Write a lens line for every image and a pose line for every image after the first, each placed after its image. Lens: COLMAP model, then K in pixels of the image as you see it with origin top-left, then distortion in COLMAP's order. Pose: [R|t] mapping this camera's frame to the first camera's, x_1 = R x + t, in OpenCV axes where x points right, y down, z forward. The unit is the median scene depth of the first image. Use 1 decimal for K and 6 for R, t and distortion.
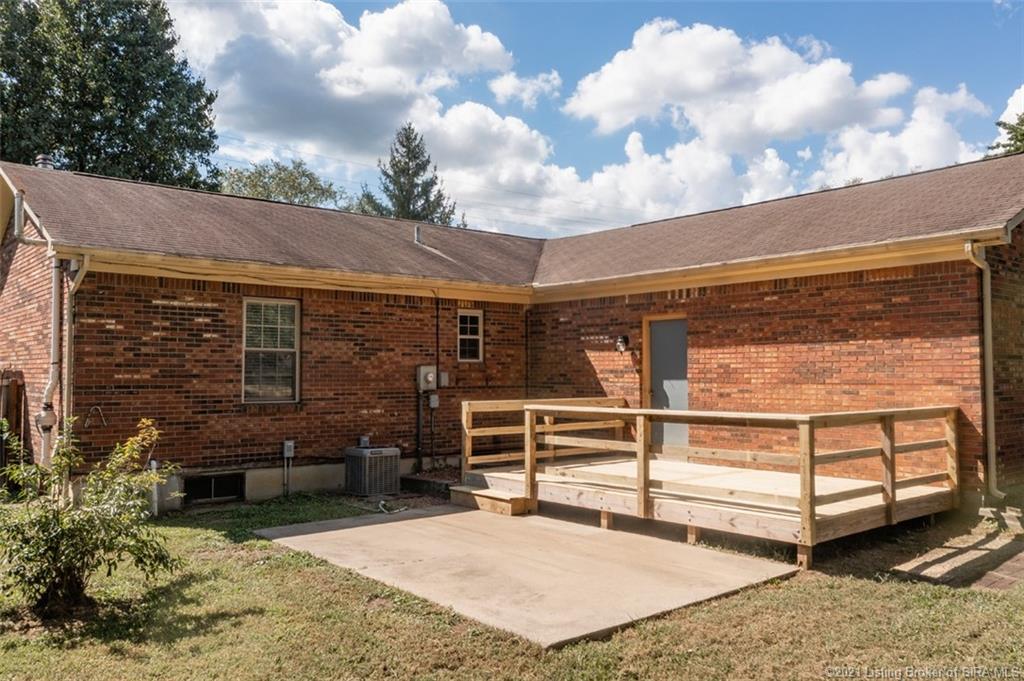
lens RADIAL K [[815.6, 0, 512.9], [0, 815.6, 338.7], [0, 0, 1]] dist [-0.001911, 0.003742]
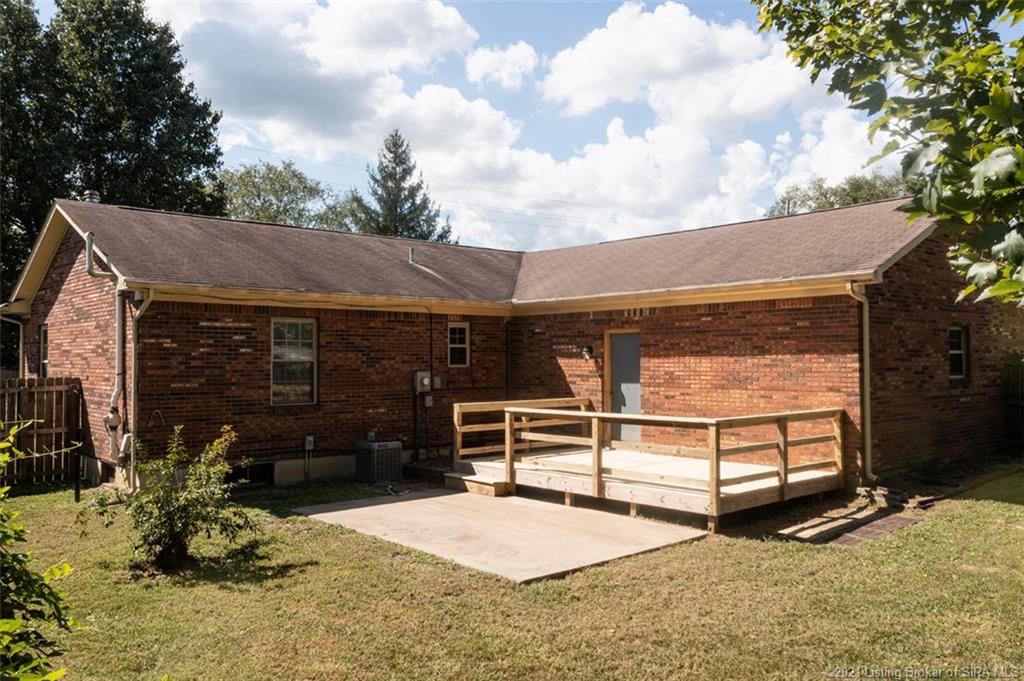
lens RADIAL K [[815.6, 0, 511.1], [0, 815.6, 340.2], [0, 0, 1]] dist [-0.001911, 0.003742]
pose [[0.999783, -0.002424, 0.020671, -0.001835], [0.002032, 0.999818, 0.018968, -0.043423], [-0.020714, -0.018922, 0.999606, -0.231115]]
